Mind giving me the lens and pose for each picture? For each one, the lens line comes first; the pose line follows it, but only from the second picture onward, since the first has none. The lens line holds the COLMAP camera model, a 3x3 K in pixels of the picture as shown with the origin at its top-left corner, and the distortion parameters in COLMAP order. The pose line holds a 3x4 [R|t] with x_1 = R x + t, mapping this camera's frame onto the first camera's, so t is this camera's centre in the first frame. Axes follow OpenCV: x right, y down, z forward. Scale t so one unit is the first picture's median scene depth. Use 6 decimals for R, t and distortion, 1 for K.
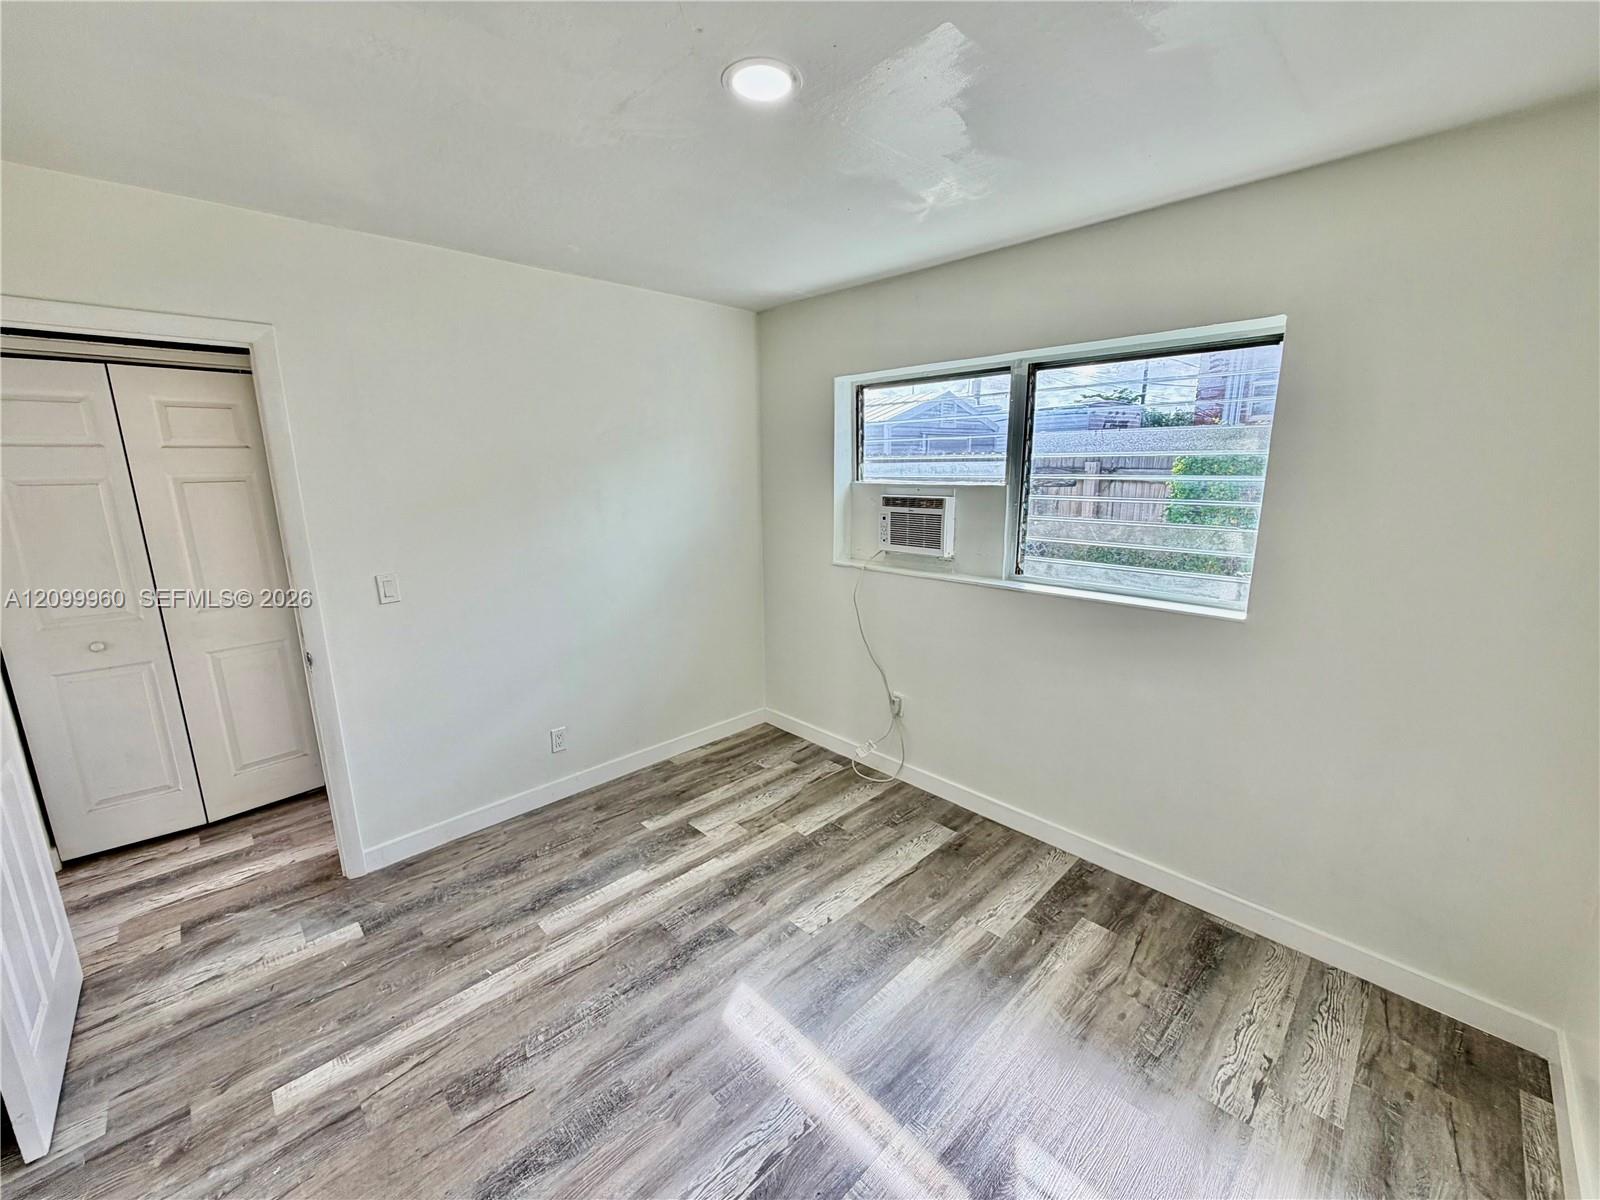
lens RADIAL K [[637.1, 0, 793.0], [0, 637.1, 596.3], [0, 0, 1]] dist [-0.006824, 0.000882]
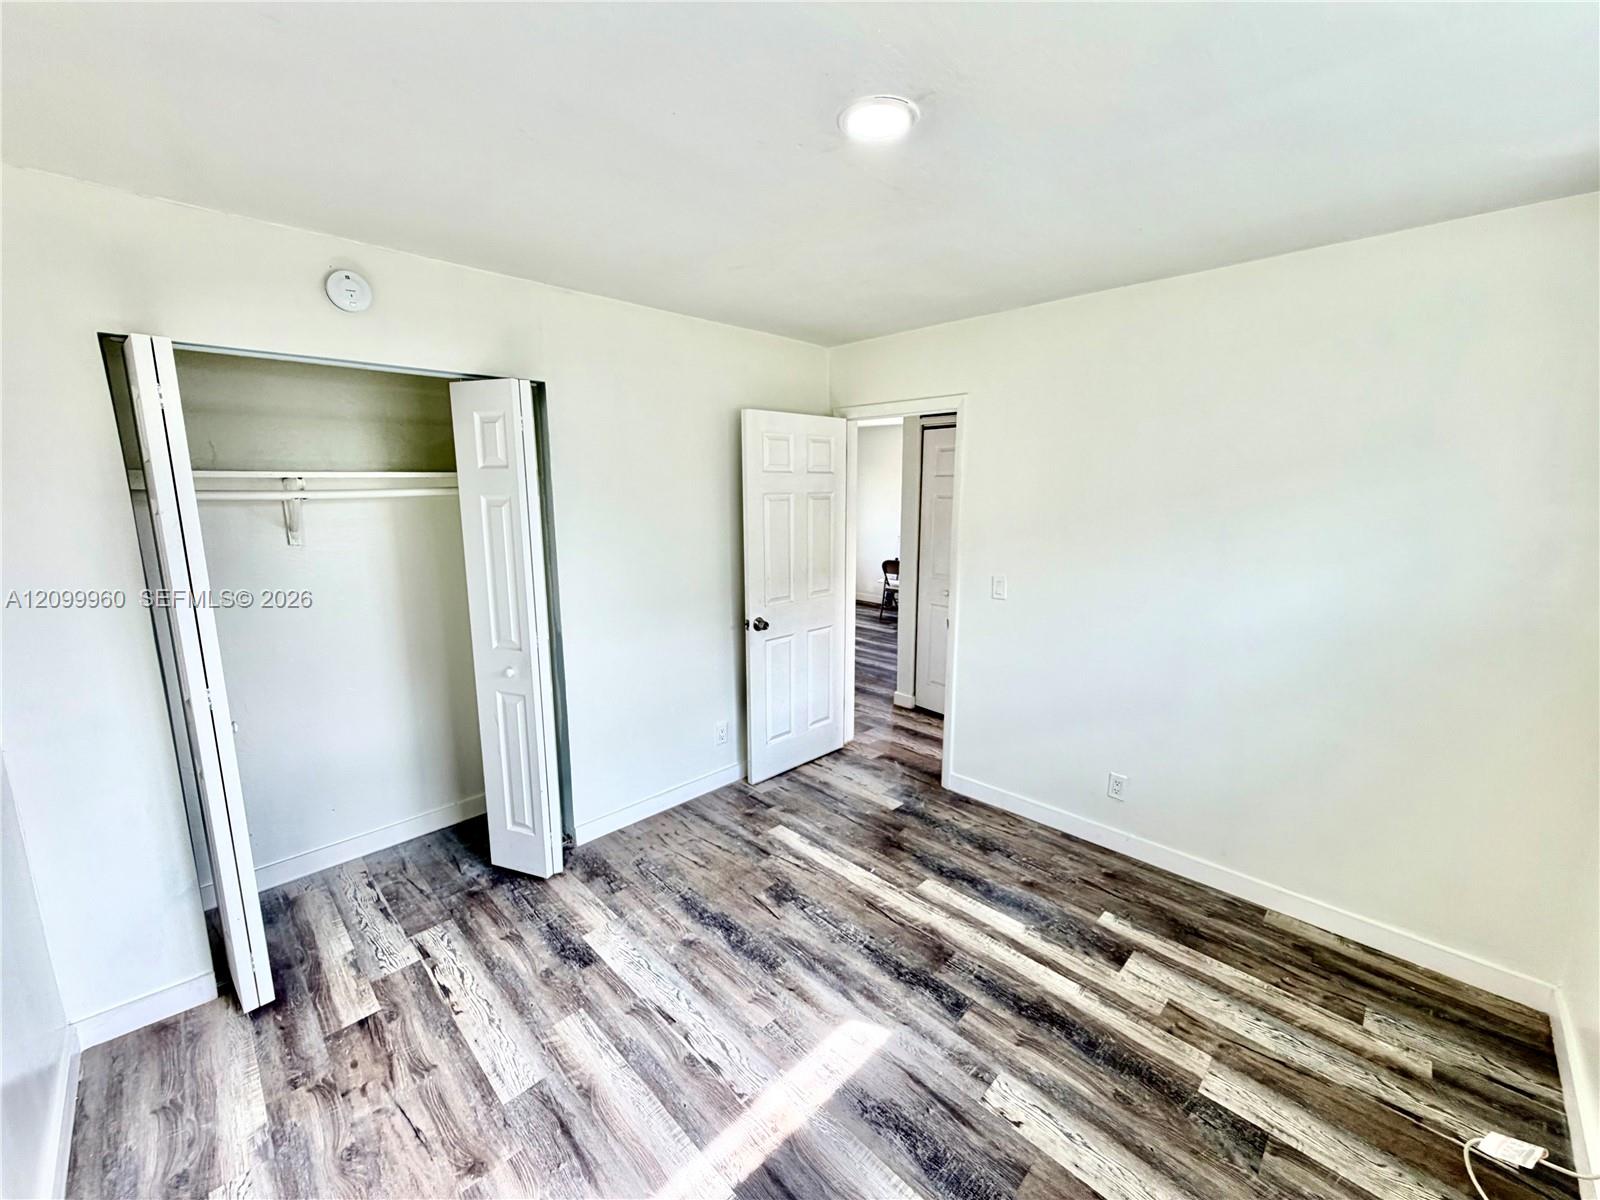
lens RADIAL K [[637.1, 0, 798.8], [0, 637.1, 596.1], [0, 0, 1]] dist [-0.006824, 0.000882]
pose [[0.019217, 0.179085, -0.983646, 0.648642], [-0.206233, 0.963380, 0.171367, -0.139536], [0.978314, 0.199567, 0.055447, 0.592631]]
